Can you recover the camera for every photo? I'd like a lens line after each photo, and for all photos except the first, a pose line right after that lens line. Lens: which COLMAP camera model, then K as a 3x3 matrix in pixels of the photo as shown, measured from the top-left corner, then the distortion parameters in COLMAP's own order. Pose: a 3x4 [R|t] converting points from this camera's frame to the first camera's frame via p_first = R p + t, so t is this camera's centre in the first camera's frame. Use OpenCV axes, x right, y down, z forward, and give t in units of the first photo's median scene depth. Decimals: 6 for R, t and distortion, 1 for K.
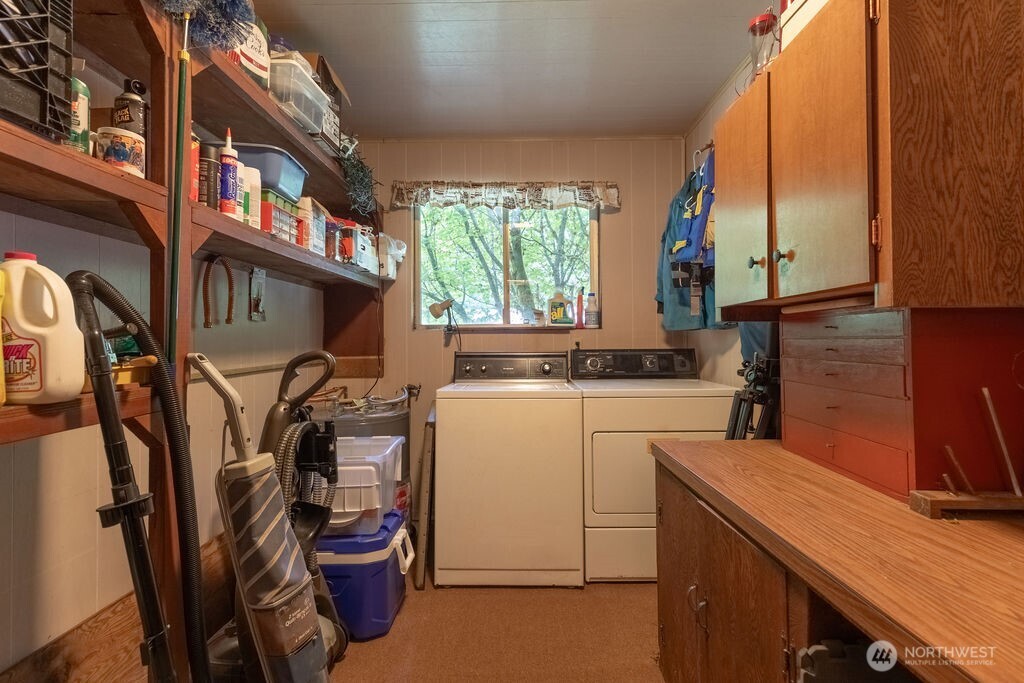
lens RADIAL K [[457.6, 0, 516.6], [0, 457.6, 336.1], [0, 0, 1]] dist [0.002238, -0.000227]
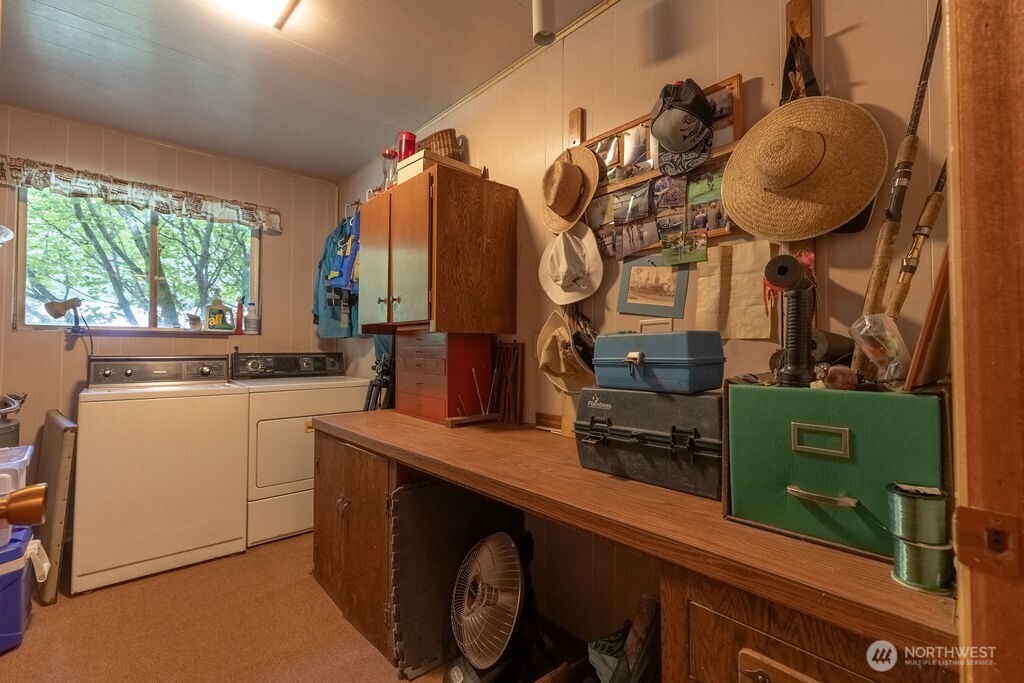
lens RADIAL K [[457.6, 0, 516.6], [0, 457.6, 336.1], [0, 0, 1]] dist [0.002238, -0.000227]
pose [[0.737440, 0.026278, 0.674901, -0.135801], [-0.017008, 0.999648, -0.020339, -0.001302], [-0.675198, 0.003520, 0.737628, -0.318709]]
